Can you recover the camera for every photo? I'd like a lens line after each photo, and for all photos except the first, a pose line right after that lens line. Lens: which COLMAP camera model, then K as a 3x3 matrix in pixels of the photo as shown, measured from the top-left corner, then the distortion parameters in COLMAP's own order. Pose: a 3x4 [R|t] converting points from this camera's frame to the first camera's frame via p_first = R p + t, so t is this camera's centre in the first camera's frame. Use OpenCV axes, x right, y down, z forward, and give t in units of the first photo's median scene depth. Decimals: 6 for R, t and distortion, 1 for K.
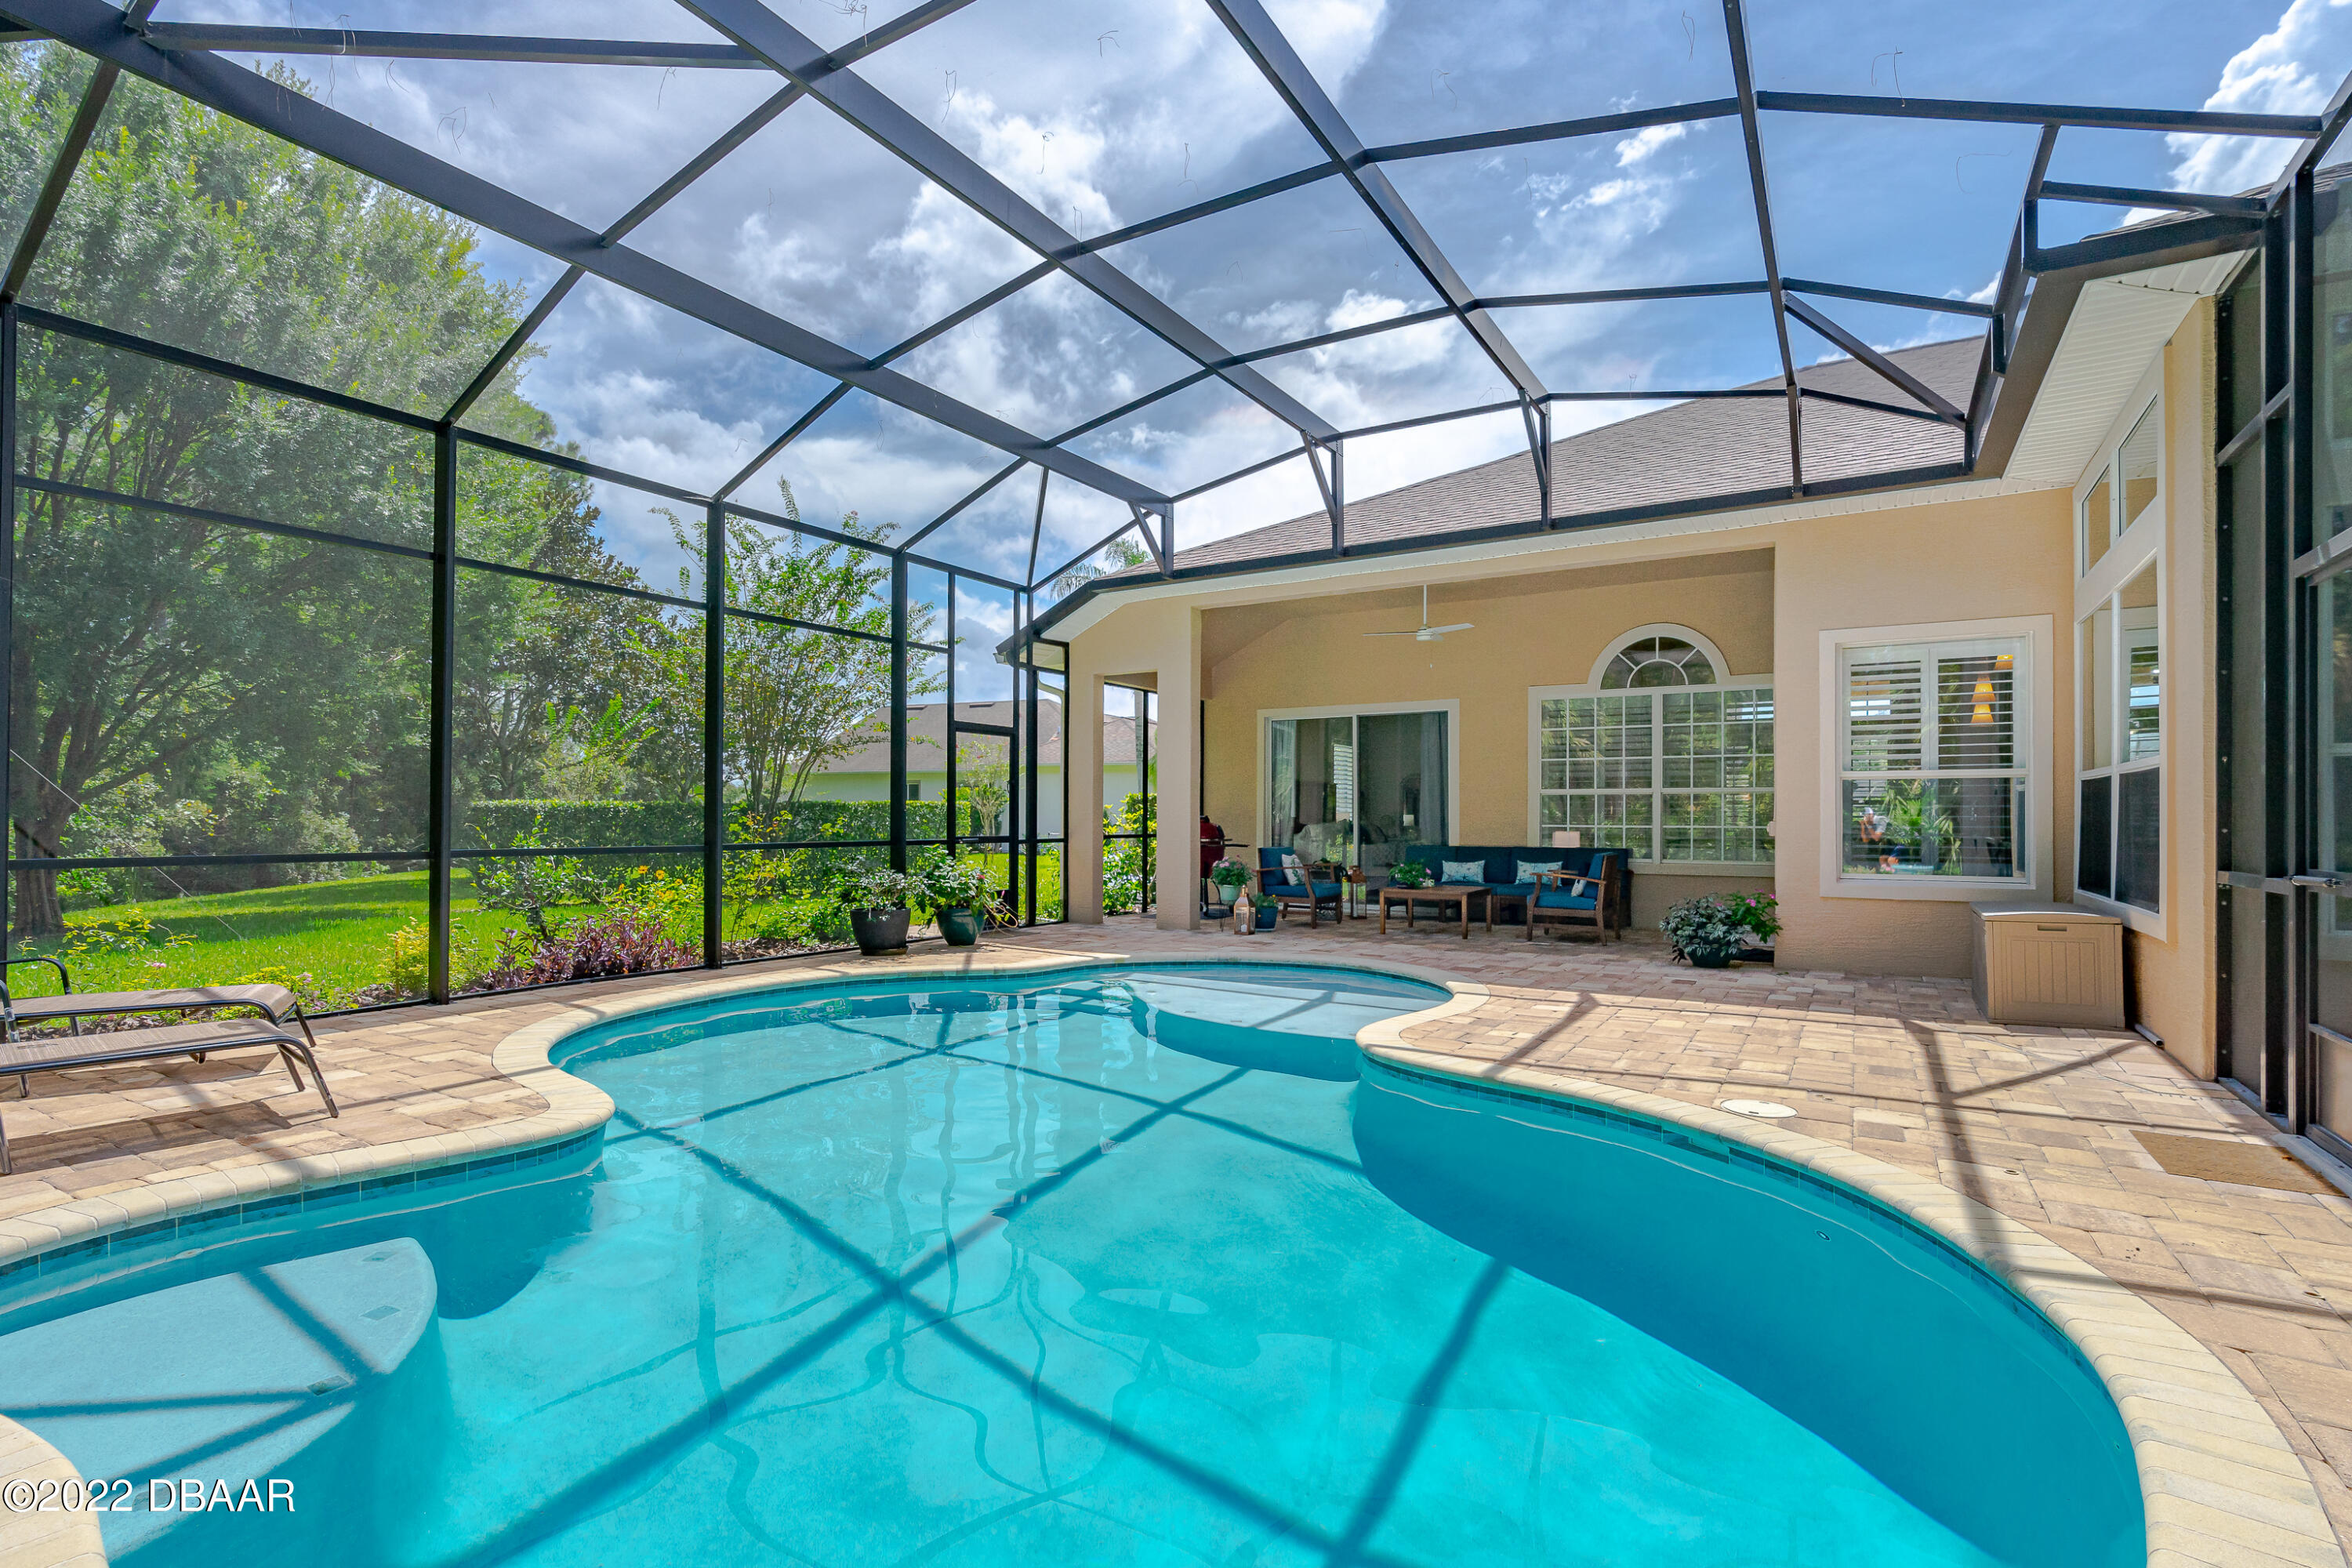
lens RADIAL K [[1124.2, 0, 1175.8], [0, 1124.2, 813.1], [0, 0, 1]] dist [-0.000314, -0.000002]
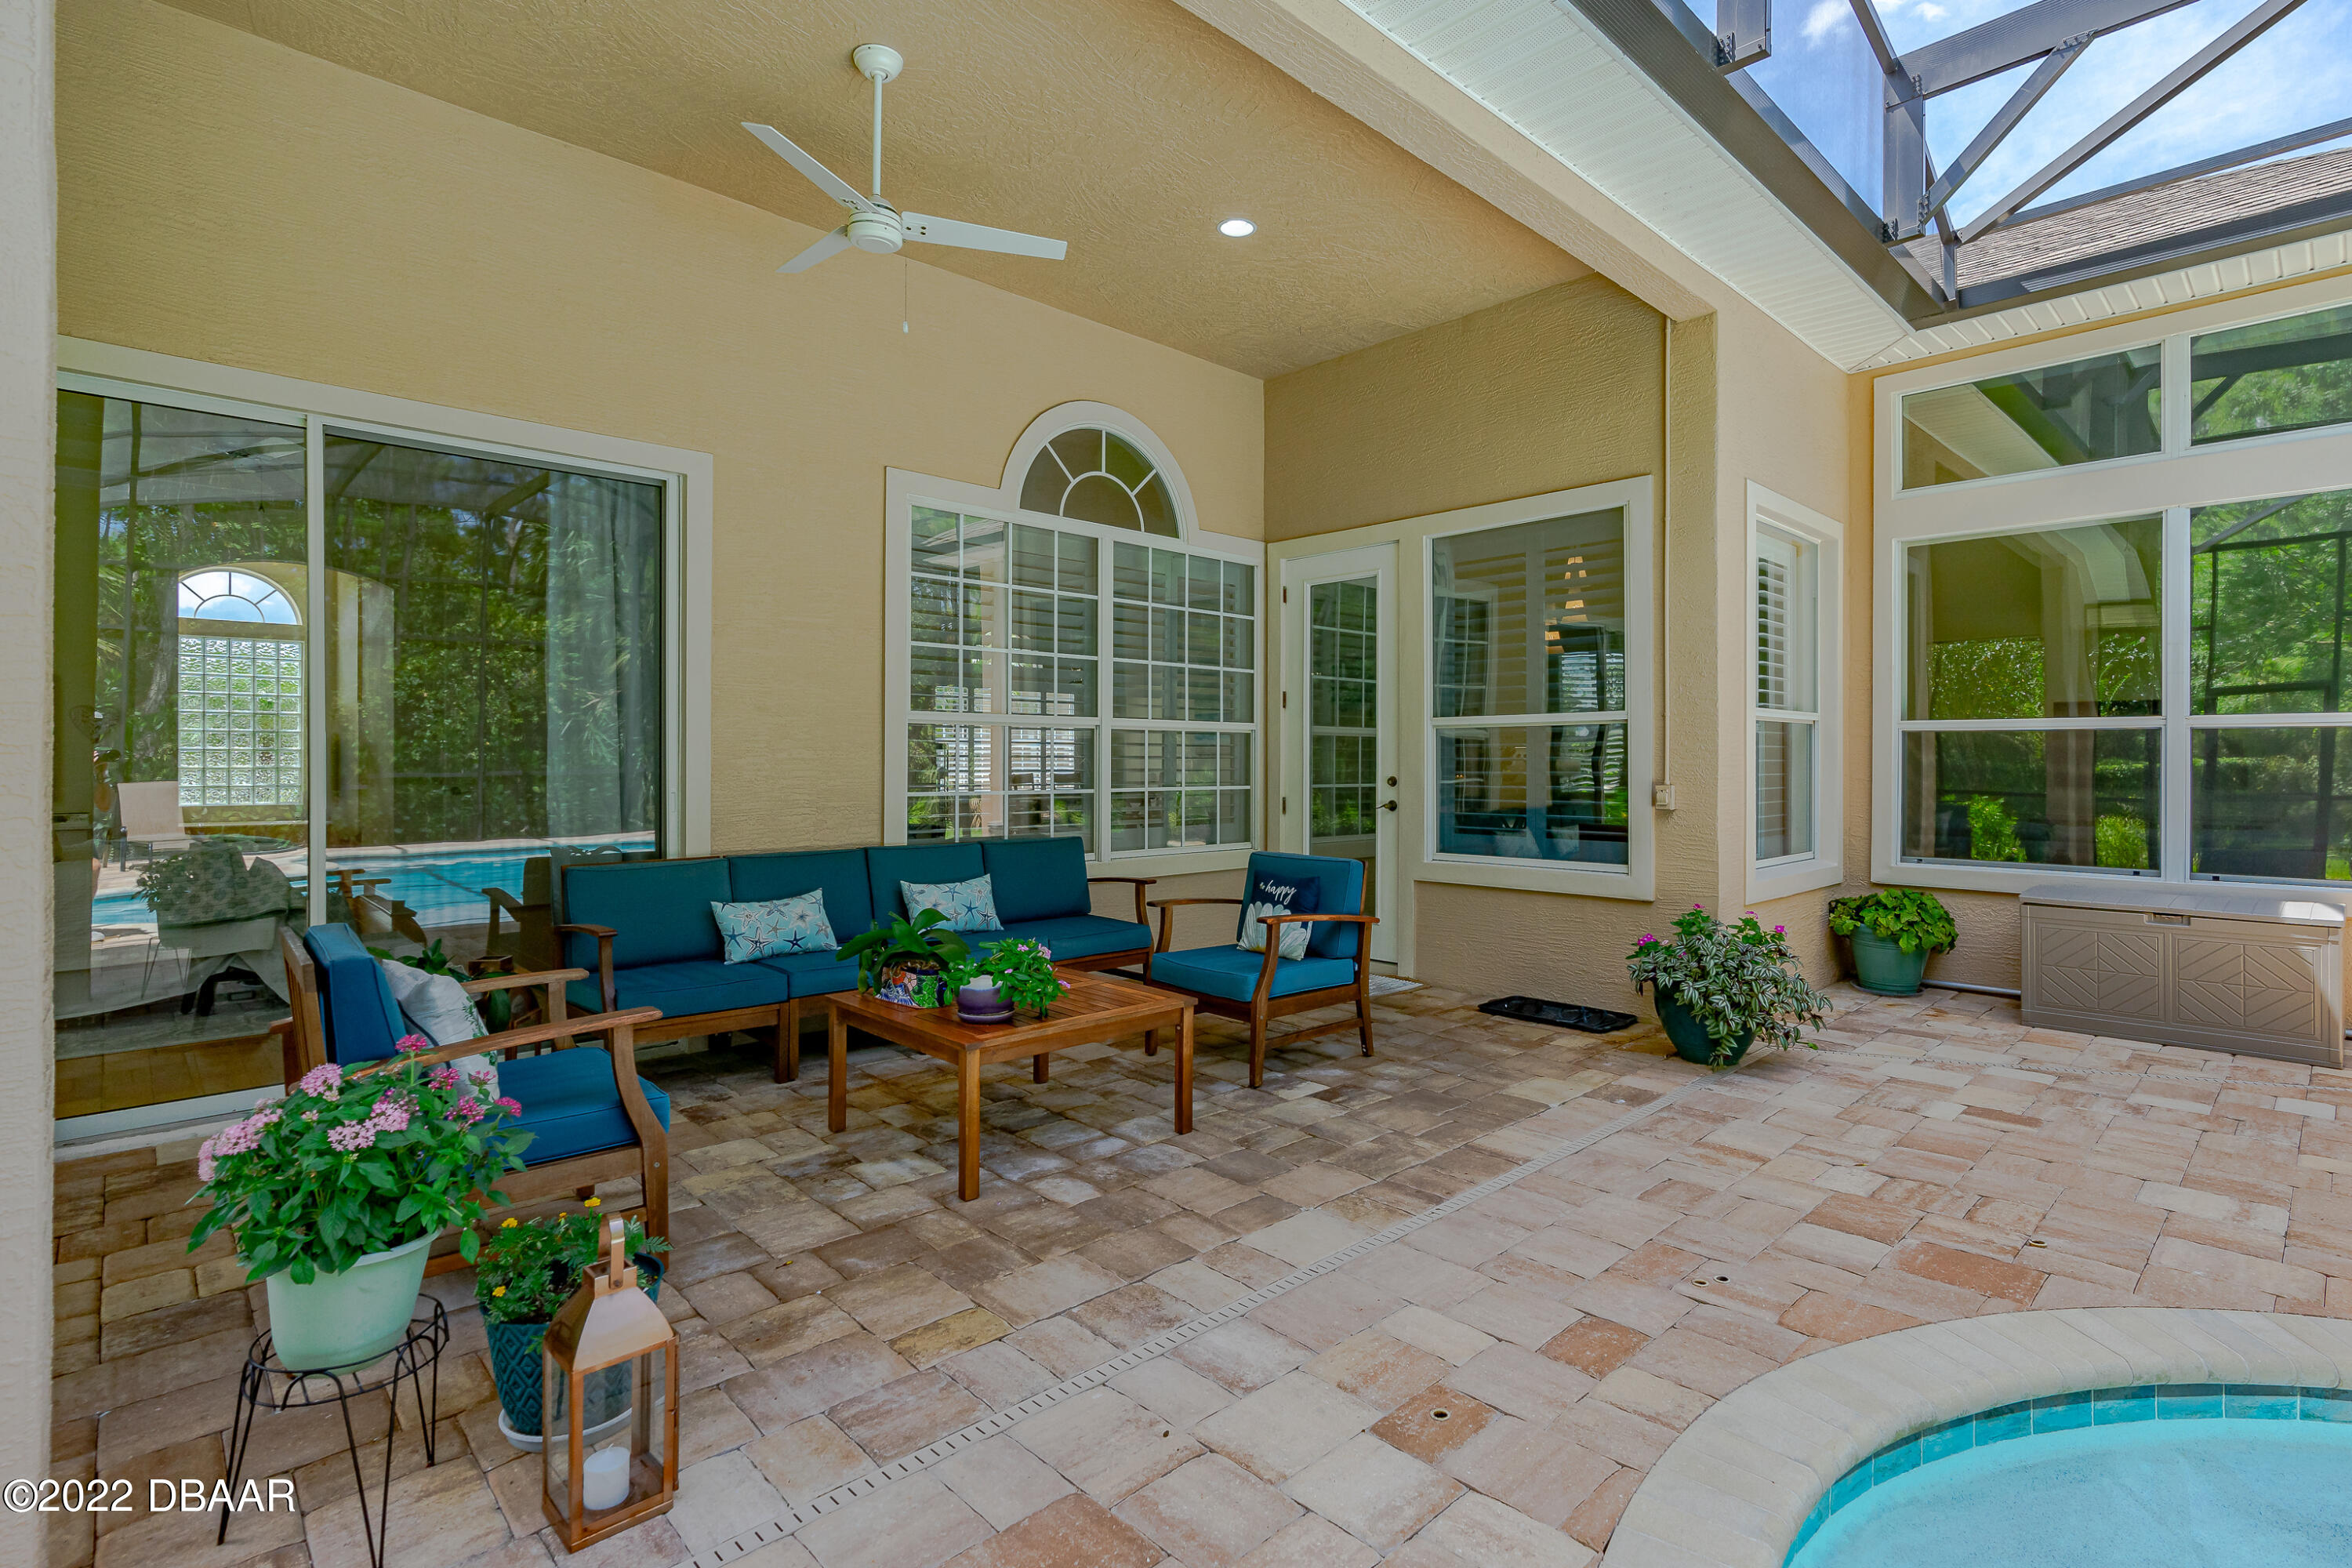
lens RADIAL K [[1141.5, 0, 1222.8], [0, 1141.5, 760.6], [0, 0, 1]] dist [-0.004199, -0.000340]
pose [[0.254629, -0.003547, 0.967032, -0.074131], [-0.005711, 0.999970, 0.005172, -0.005129], [-0.967022, -0.006840, 0.254601, 0.810809]]
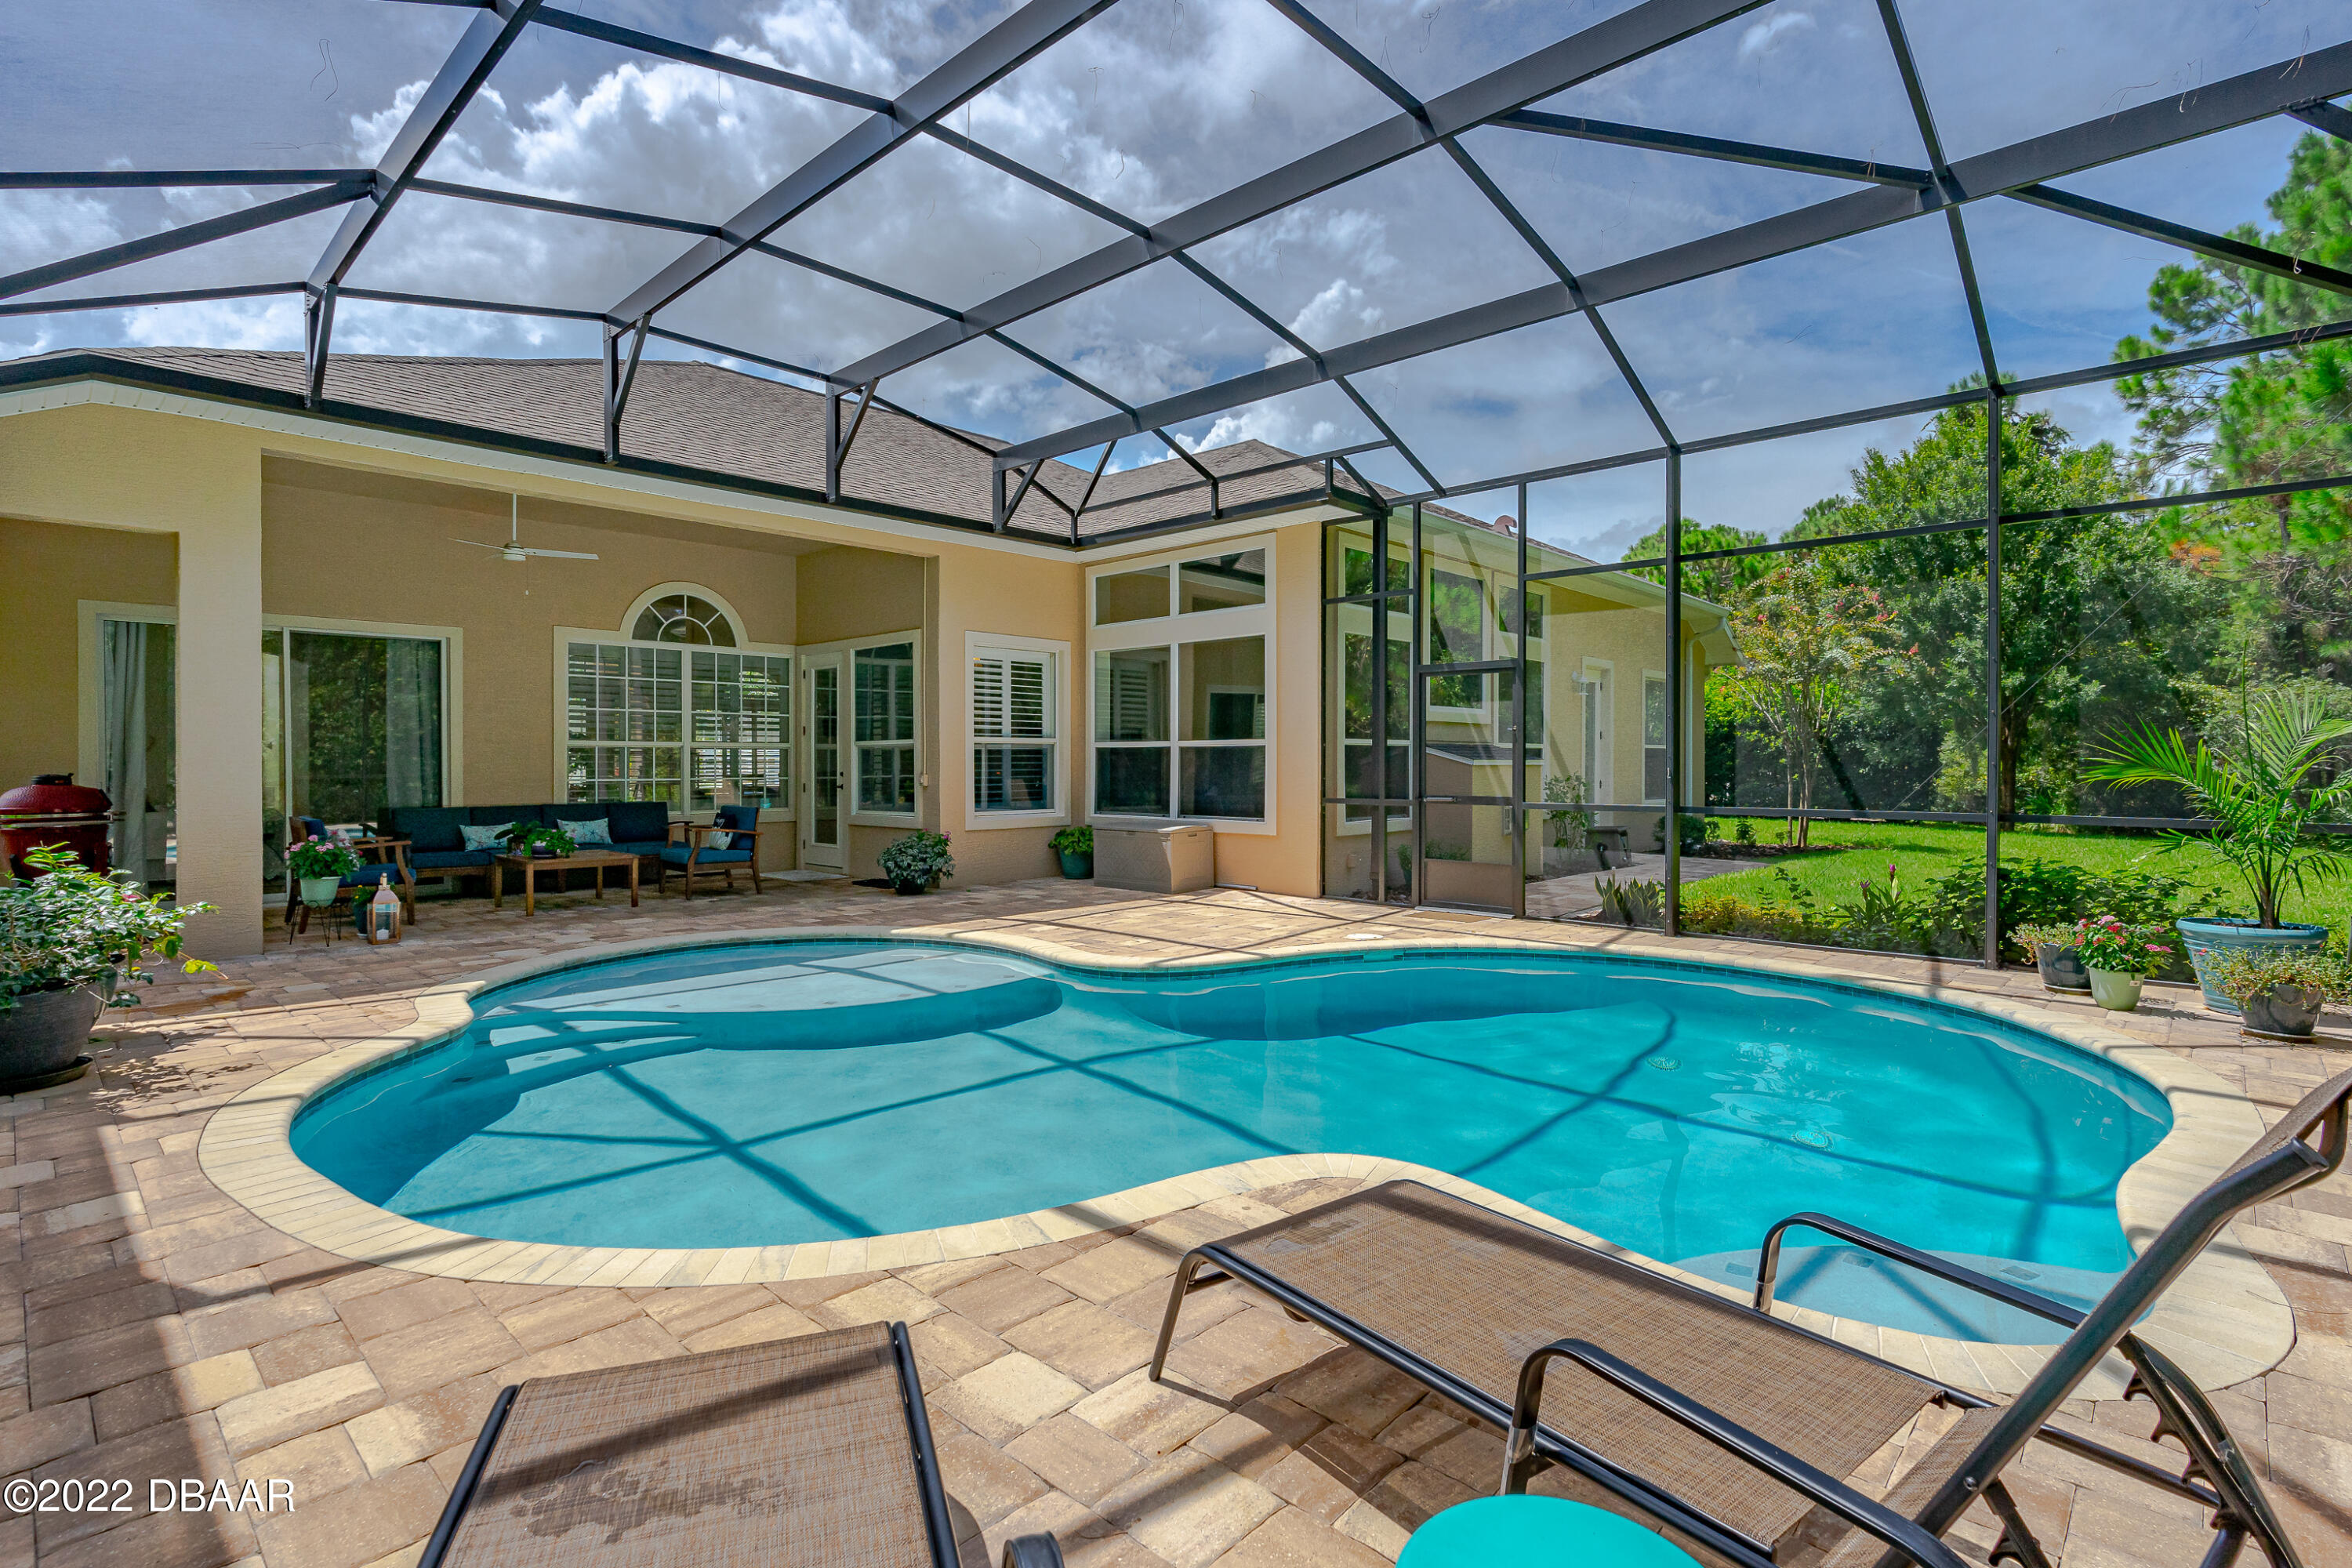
lens RADIAL K [[1129.9, 0, 1176.9], [0, 1129.9, 768.8], [0, 0, 1]] dist [-0.003877, -0.000532]
pose [[0.215526, -0.008025, 0.976465, -0.486371], [-0.003479, 0.999954, 0.008986, -0.008430], [-0.976492, -0.005334, 0.215488, 0.337733]]
